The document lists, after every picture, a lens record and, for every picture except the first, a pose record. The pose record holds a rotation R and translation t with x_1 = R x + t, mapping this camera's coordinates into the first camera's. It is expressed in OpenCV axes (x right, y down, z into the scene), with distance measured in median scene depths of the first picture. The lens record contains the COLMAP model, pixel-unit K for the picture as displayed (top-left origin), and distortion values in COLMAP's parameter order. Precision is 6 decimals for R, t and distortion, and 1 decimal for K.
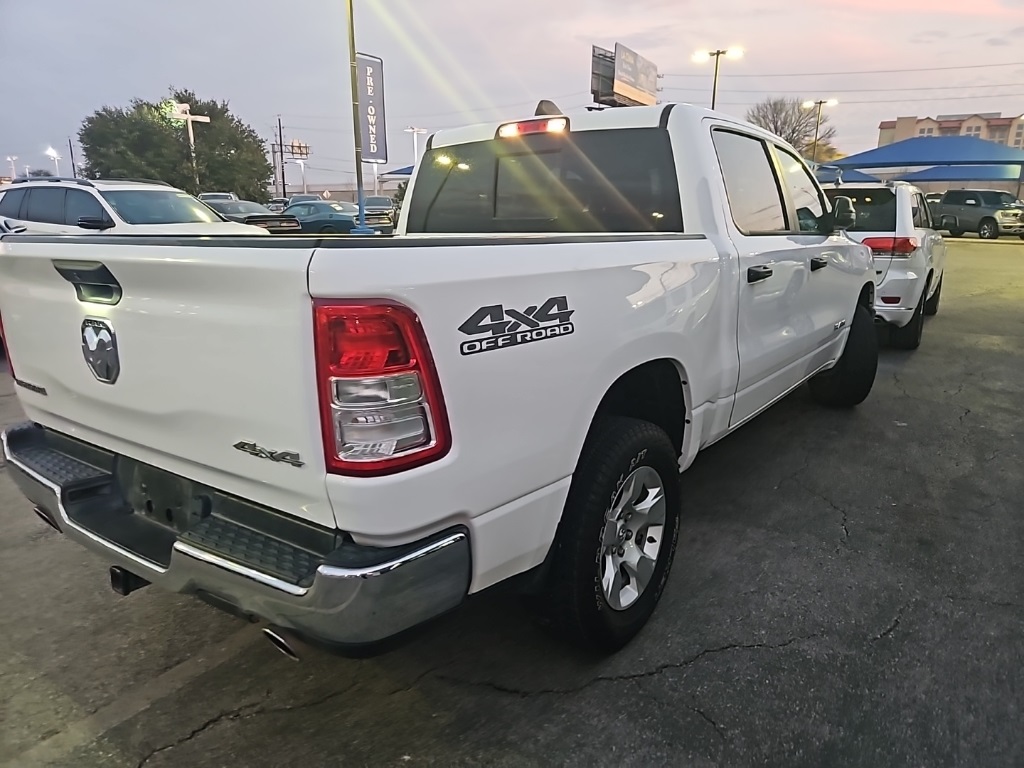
lens RADIAL K [[761.8, 0, 508.1], [0, 761.8, 386.2], [0, 0, 1]] dist [0.073593, -0.069474]
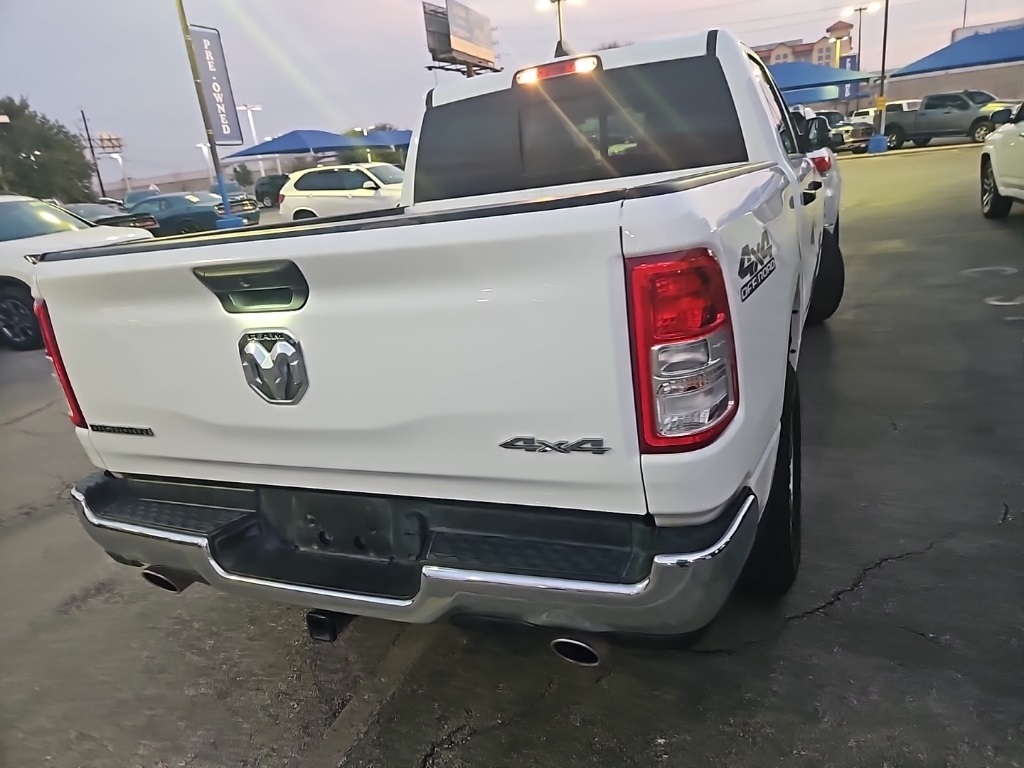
lens RADIAL K [[761.8, 0, 522.0], [0, 761.8, 391.1], [0, 0, 1]] dist [0.073593, -0.069474]
pose [[0.968217, -0.168152, 0.185149, -0.296809], [0.158939, 0.985236, 0.063631, -0.021640], [-0.193115, -0.032182, 0.980648, 0.088421]]
